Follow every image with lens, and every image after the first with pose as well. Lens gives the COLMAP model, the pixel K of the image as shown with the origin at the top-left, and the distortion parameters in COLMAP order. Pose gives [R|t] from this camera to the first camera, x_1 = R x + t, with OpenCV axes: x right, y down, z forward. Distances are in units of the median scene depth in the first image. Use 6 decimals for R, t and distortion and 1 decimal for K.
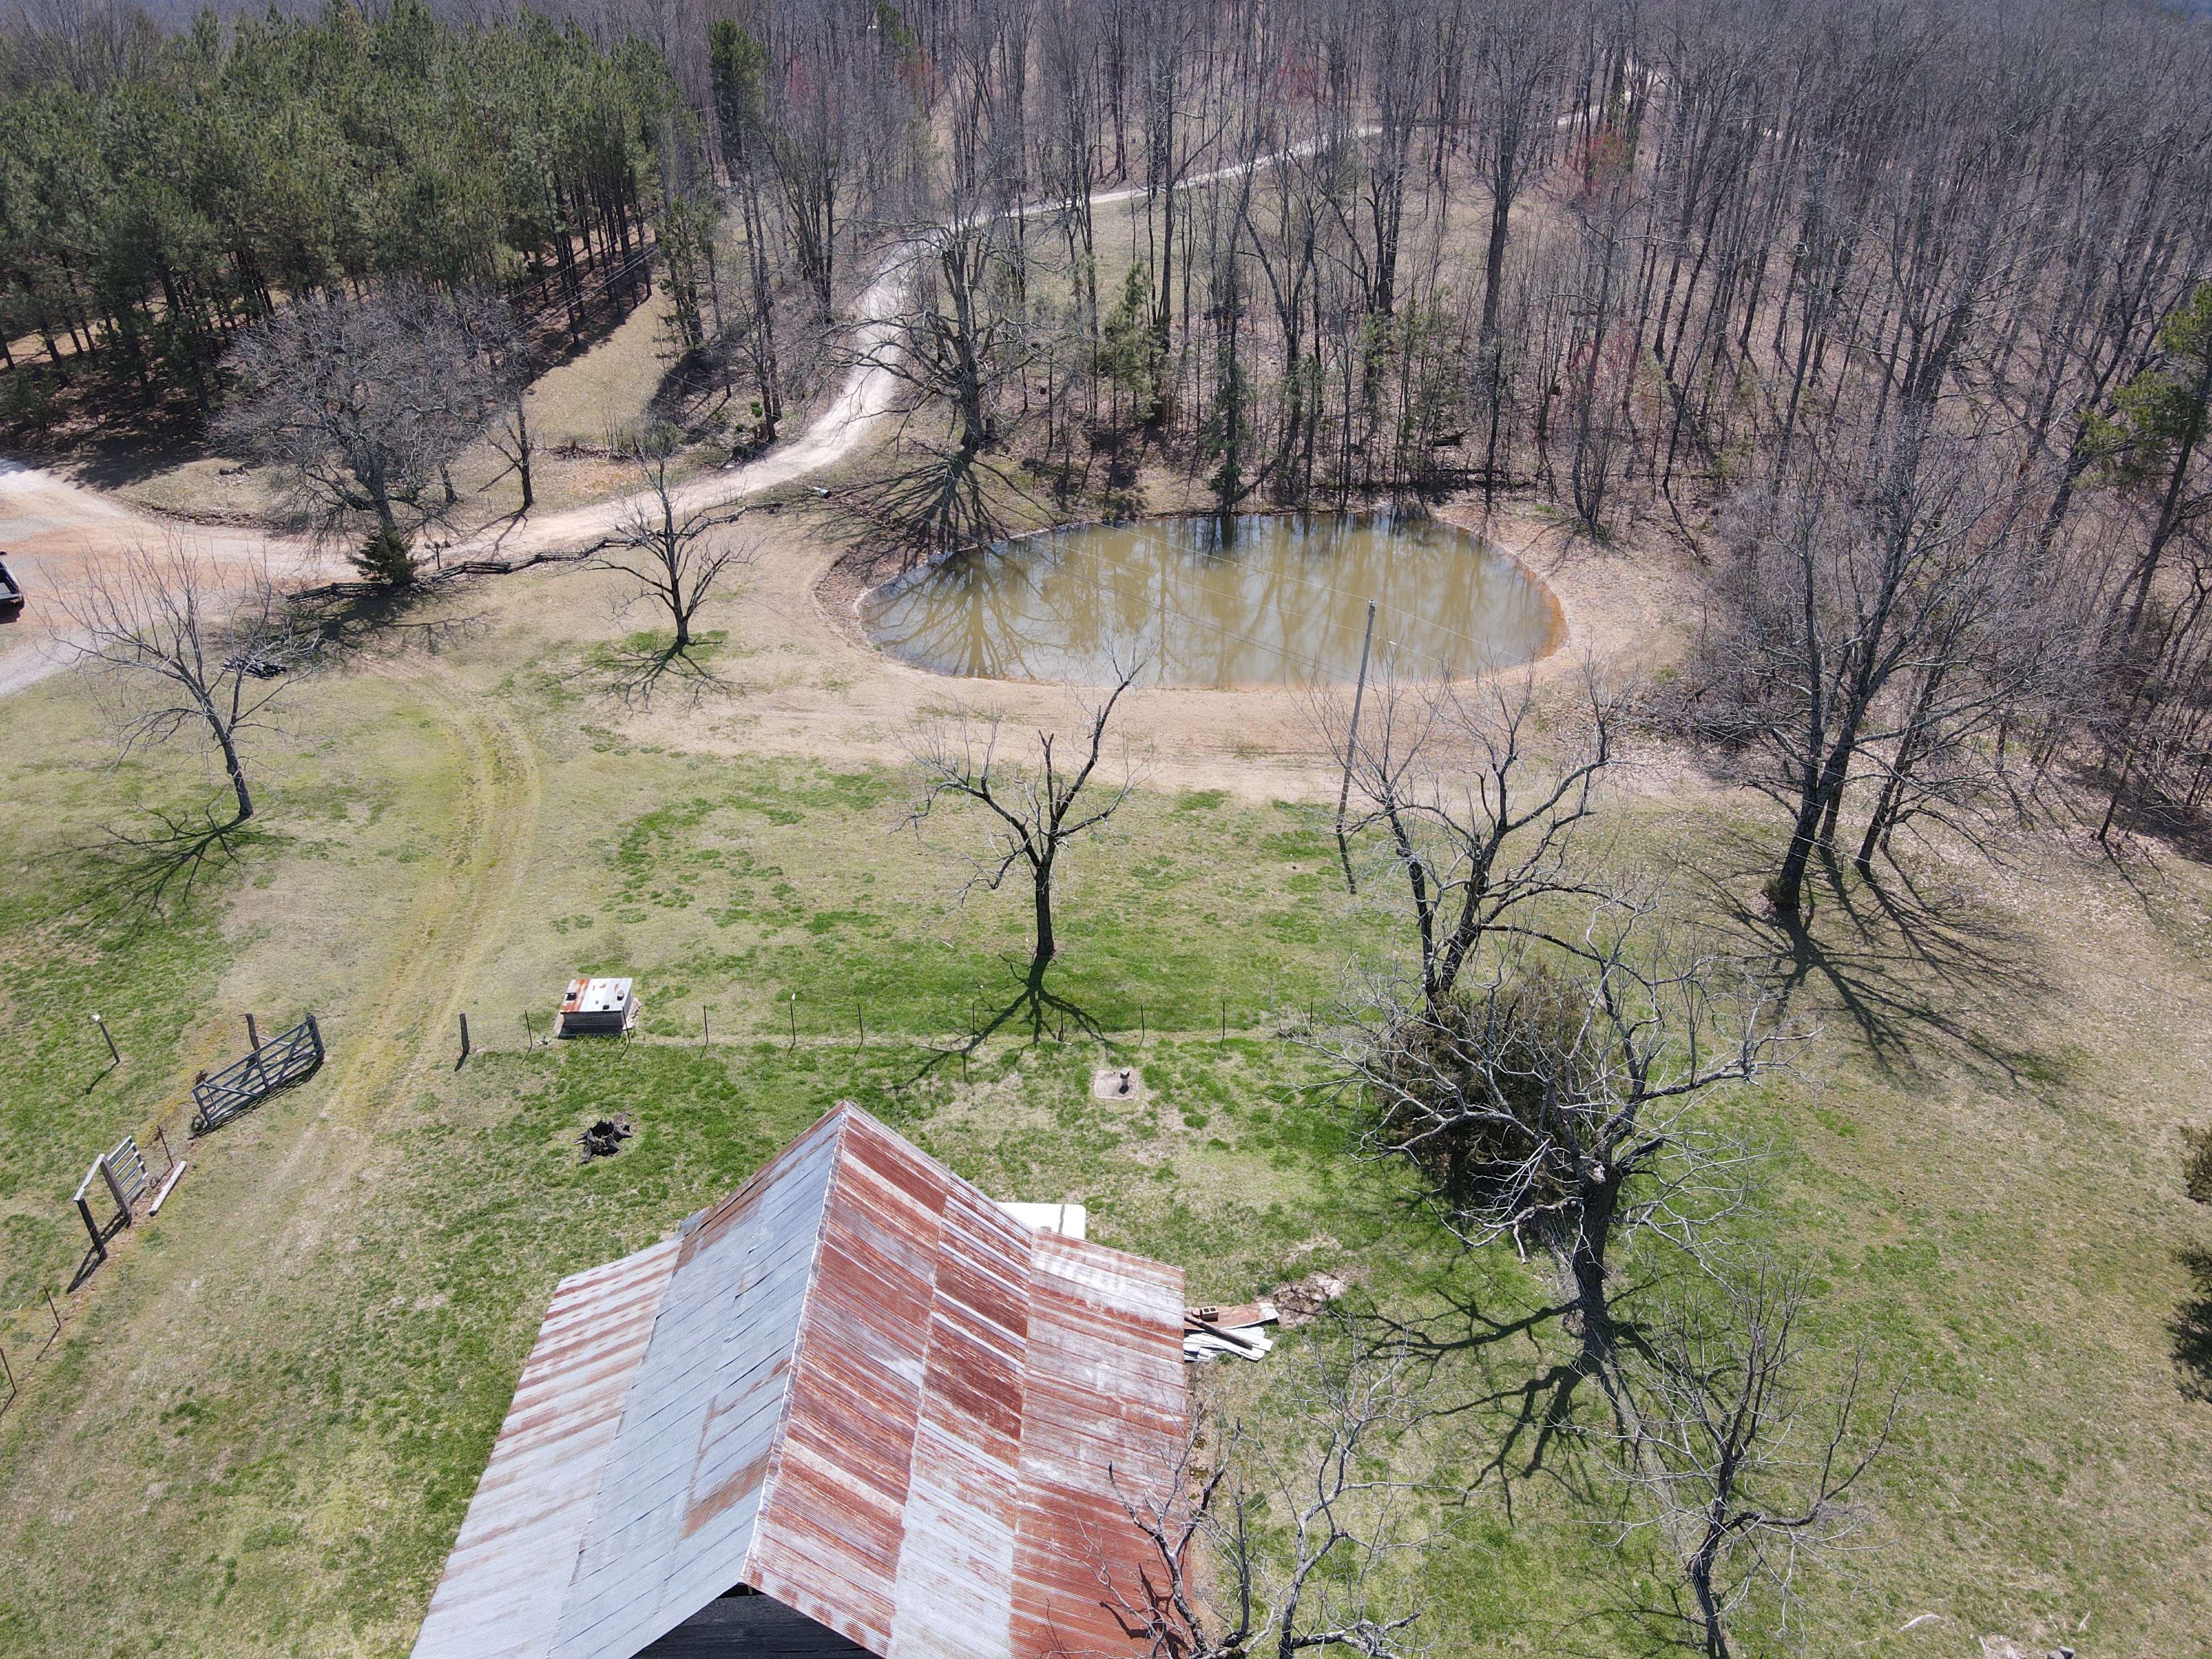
lens RADIAL K [[1621.4, 0, 1110.0], [0, 1621.4, 832.4], [0, 0, 1]] dist [0.006229, 0.006490]
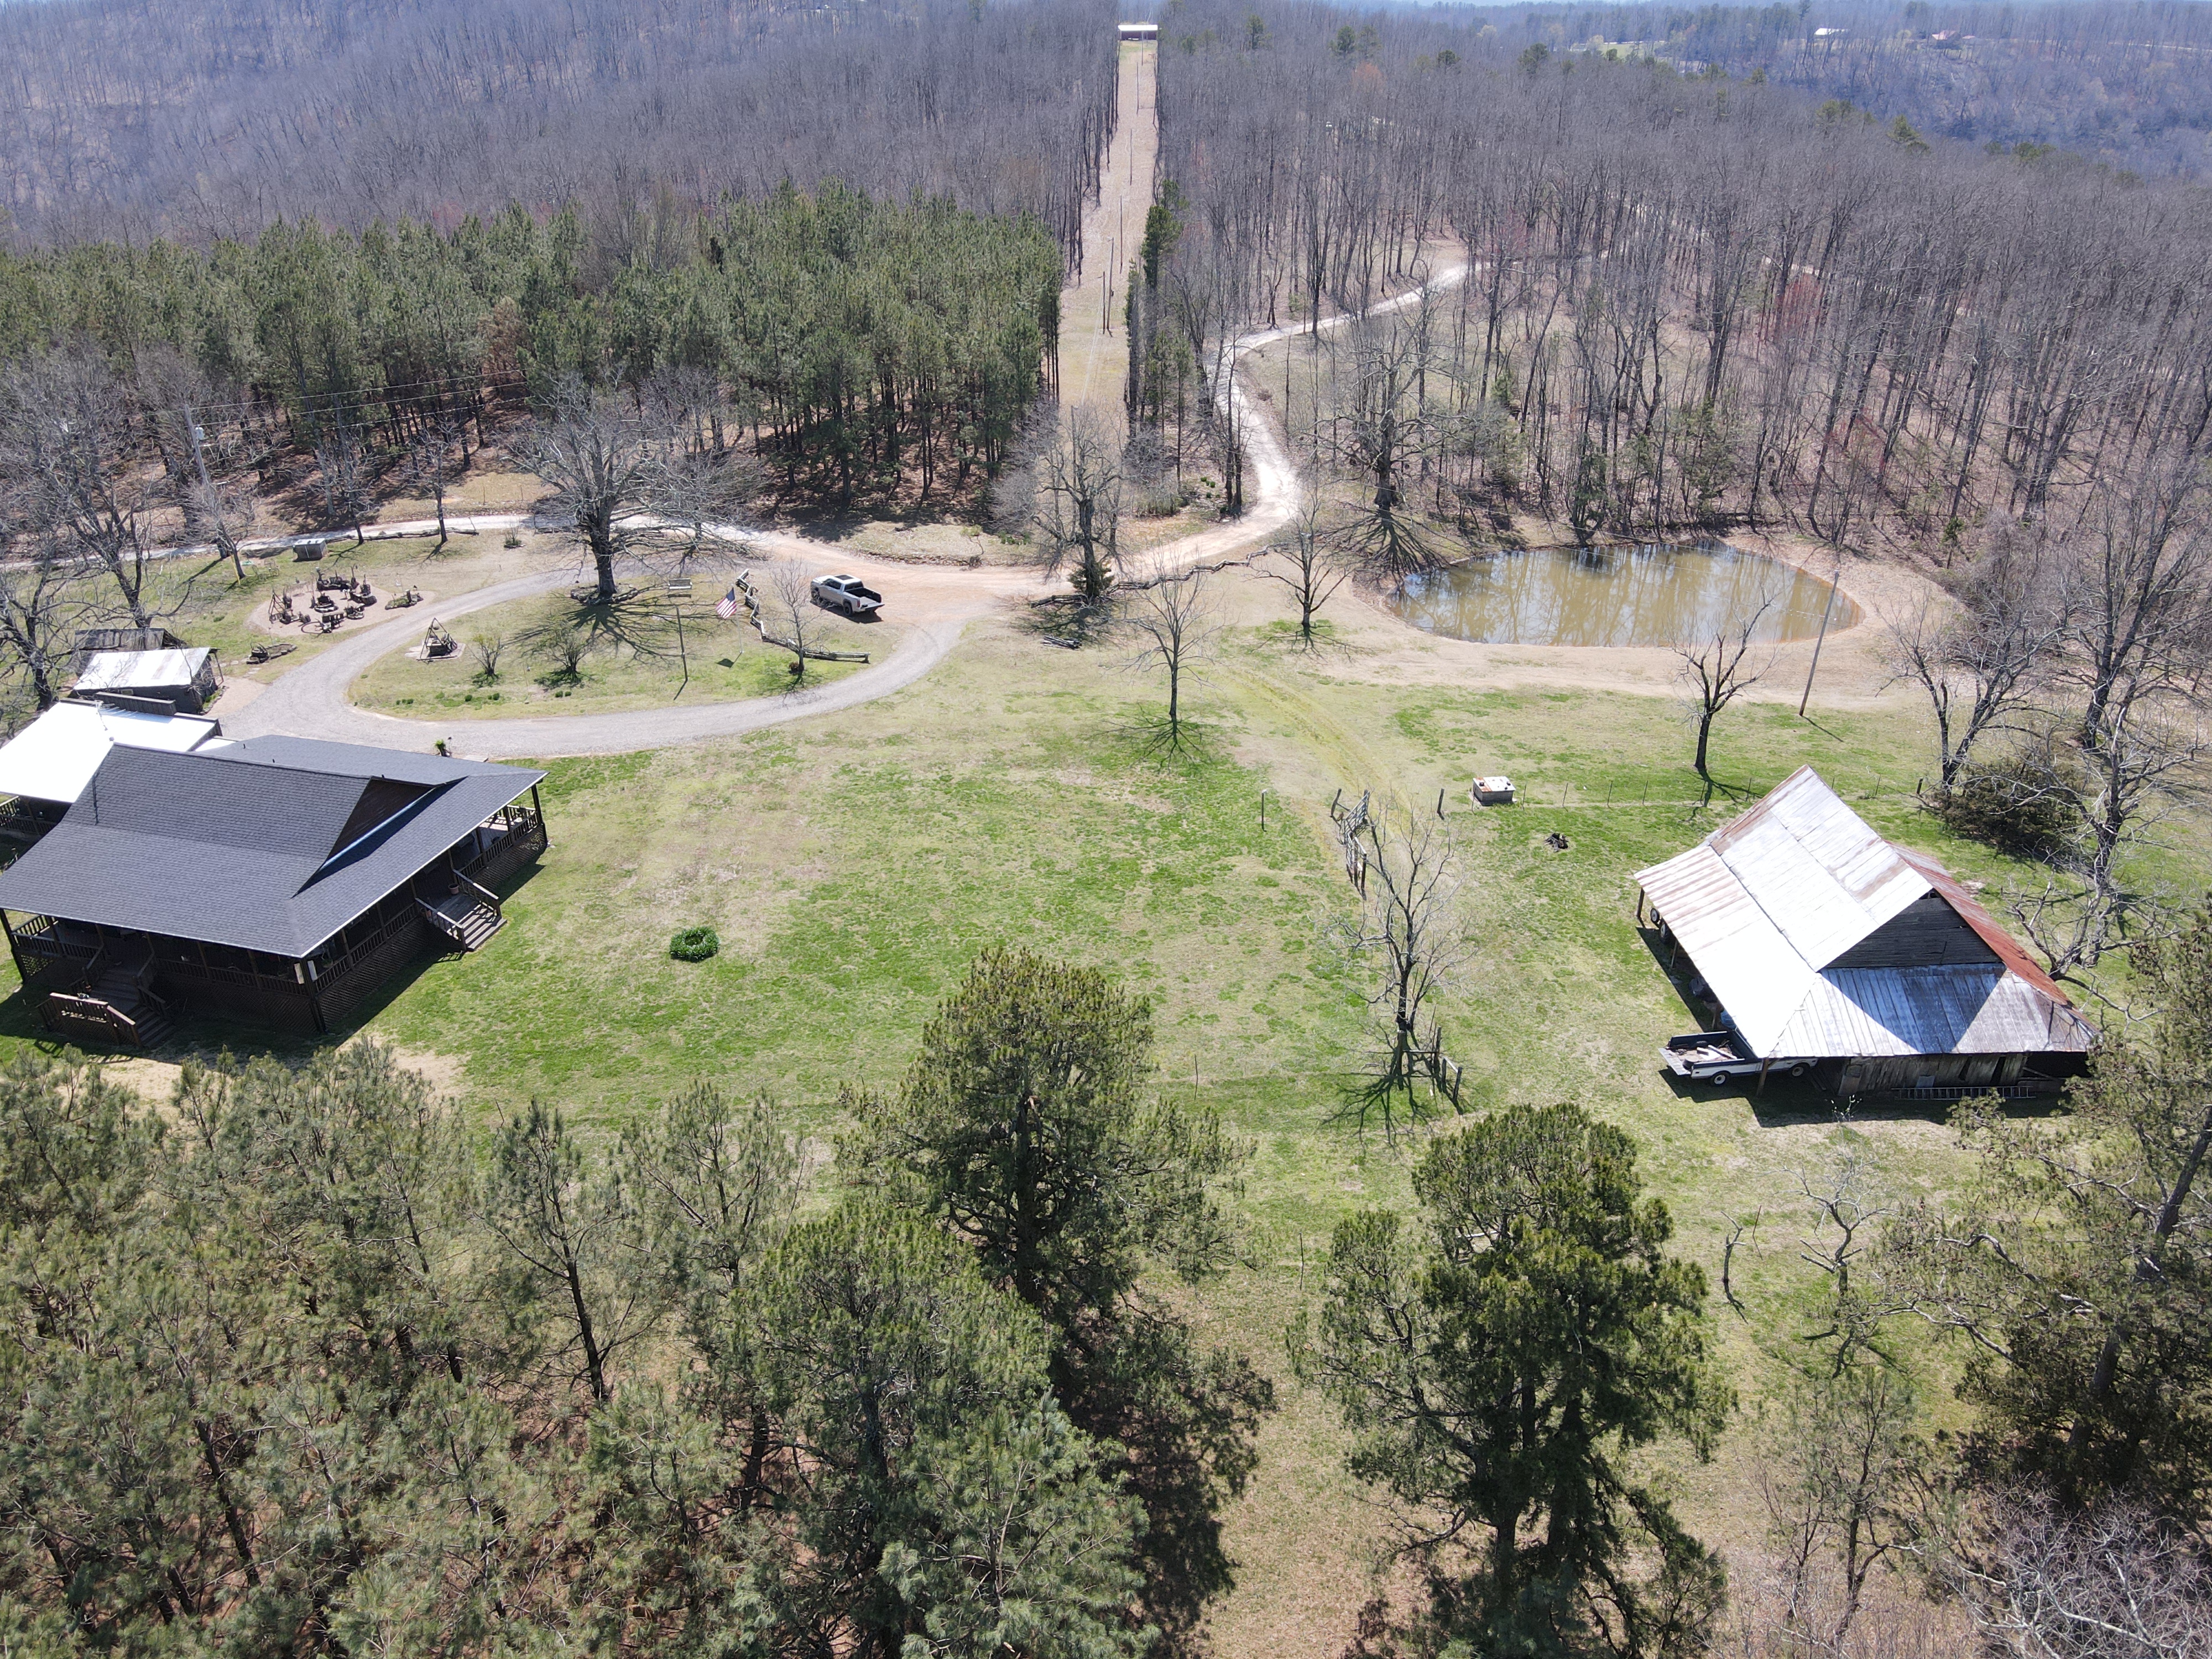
lens RADIAL K [[1621.4, 0, 1095.1], [0, 1621.4, 826.1], [0, 0, 1]] dist [0.006229, 0.006490]
pose [[0.997960, -0.029306, 0.056710, -1.020004], [0.032887, 0.997454, -0.063276, 0.292077], [-0.054712, 0.065012, 0.996384, -0.895656]]
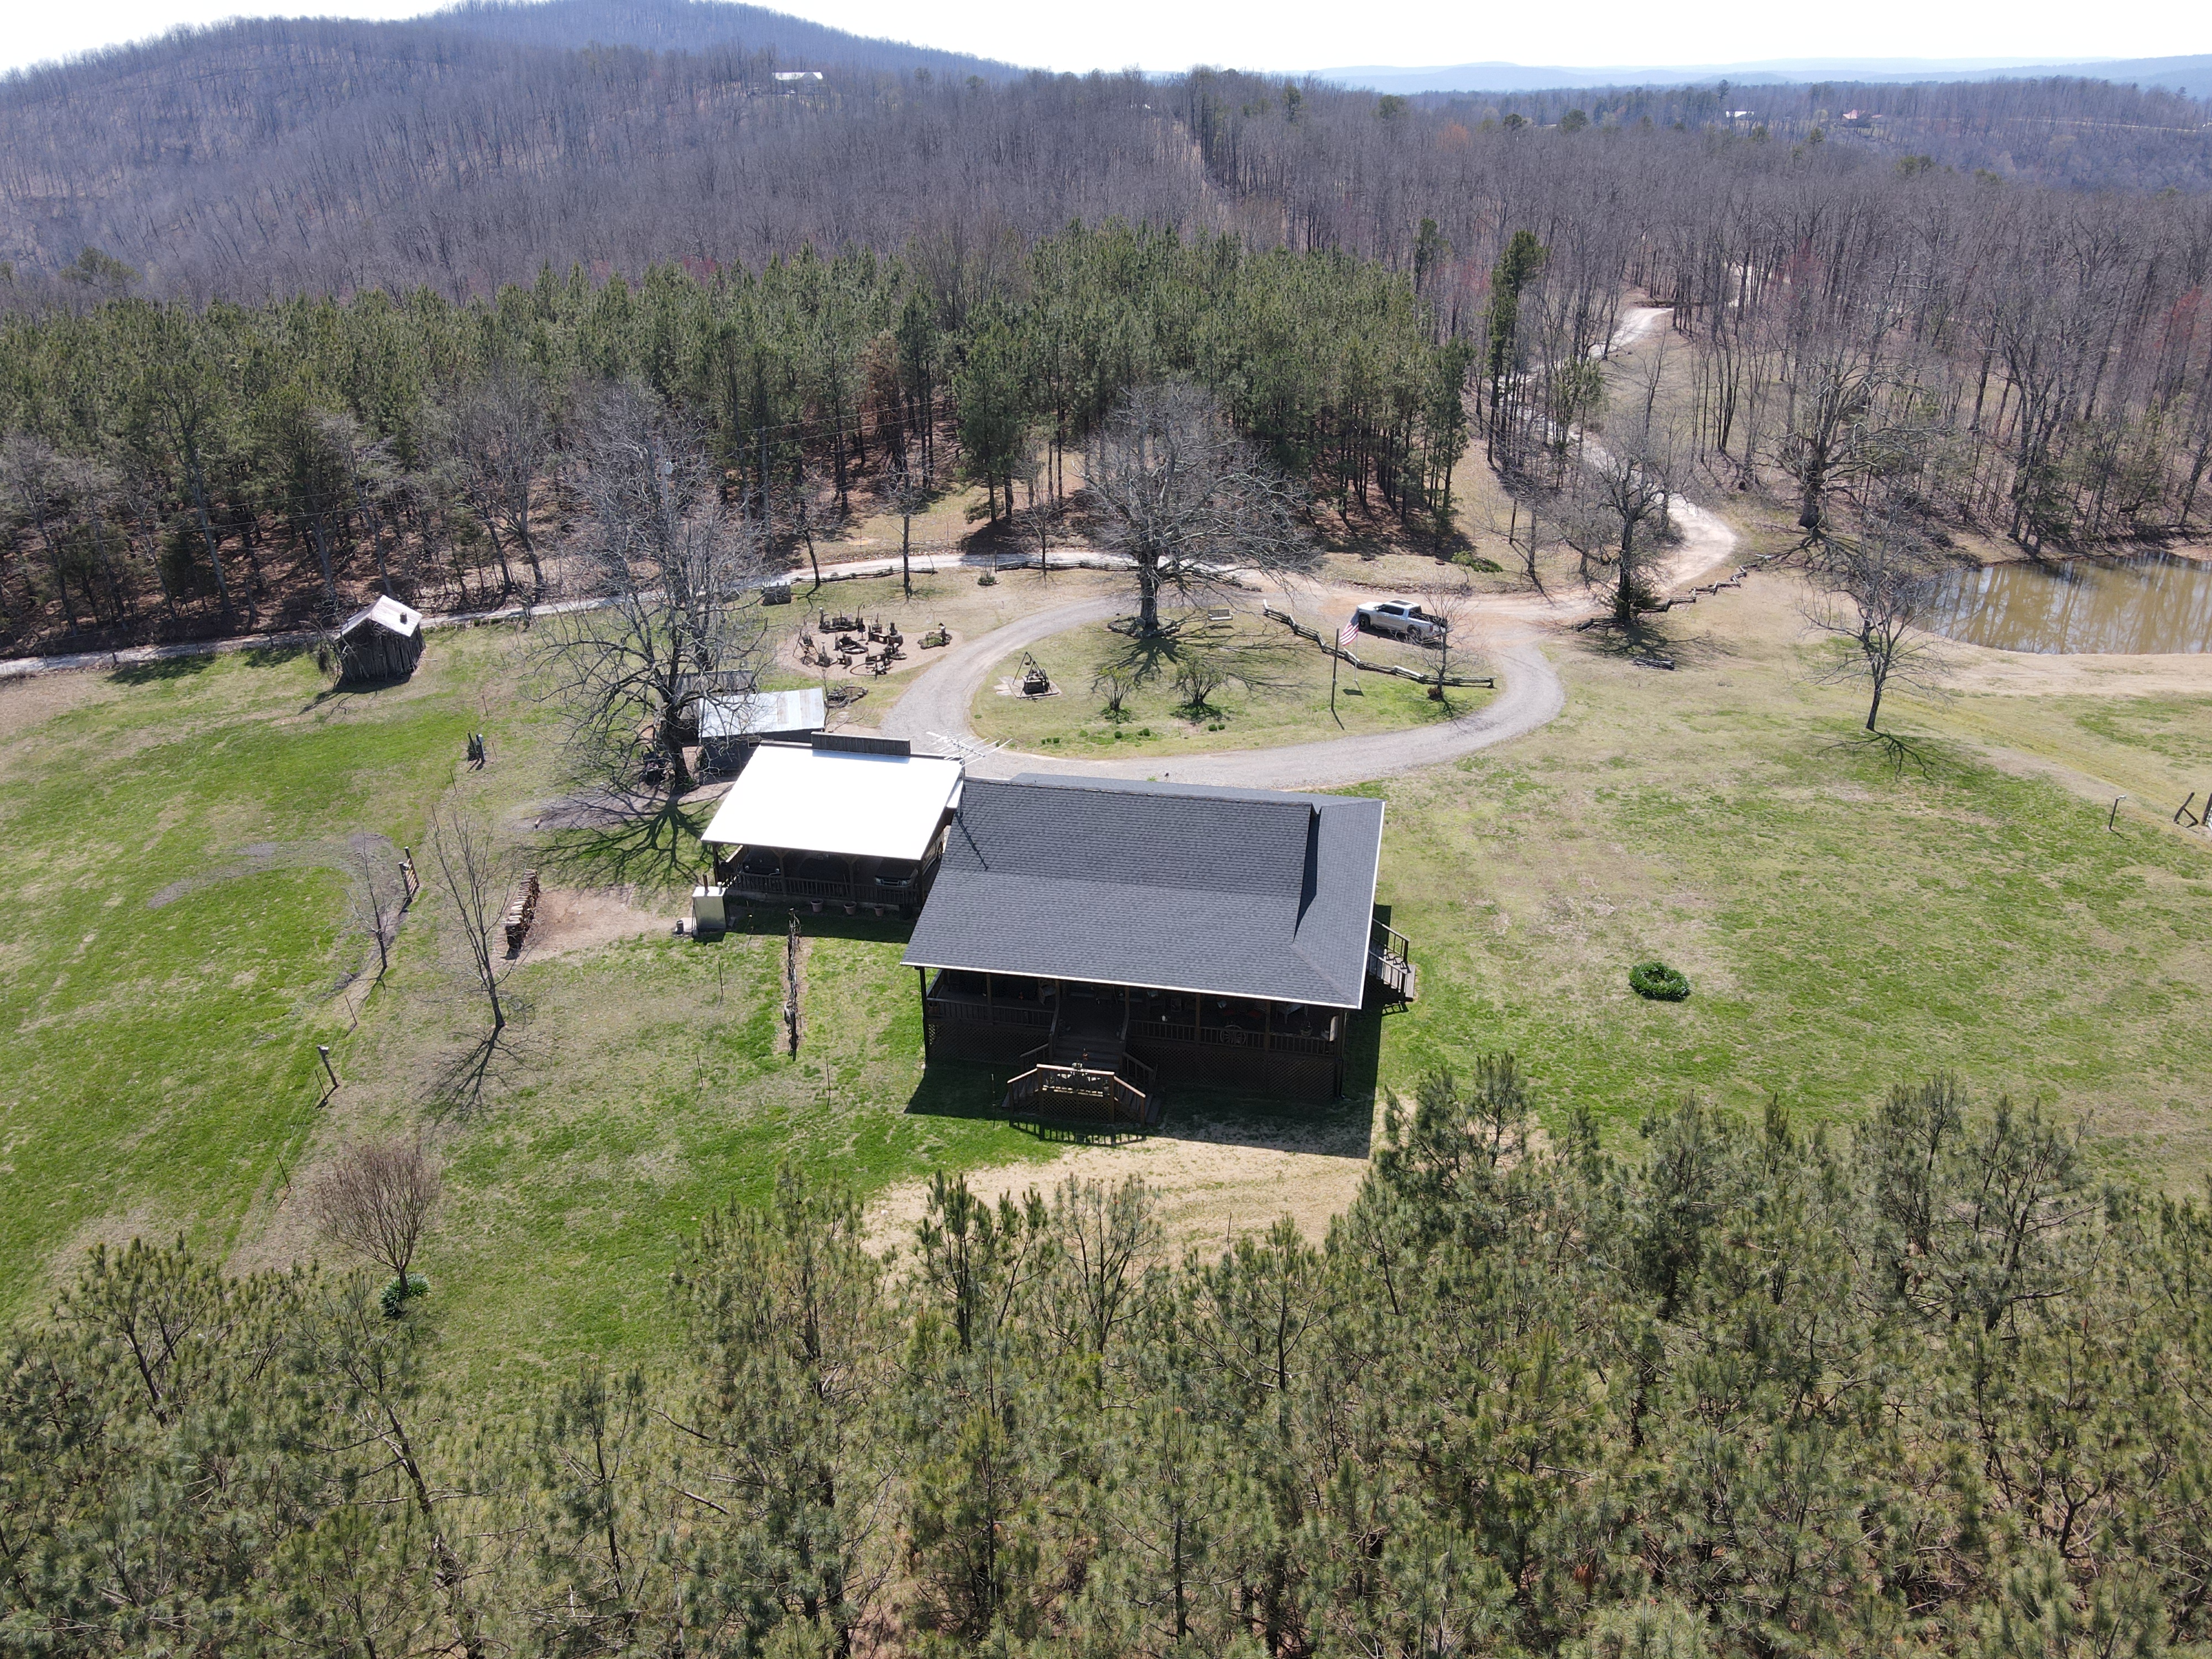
lens RADIAL K [[1621.4, 0, 1104.8], [0, 1621.4, 826.2], [0, 0, 1]] dist [0.006229, 0.006490]
pose [[0.990687, -0.061243, 0.121610, -2.054349], [0.074472, 0.991423, -0.107399, 0.273860], [-0.113989, 0.115455, 0.986751, -0.595055]]
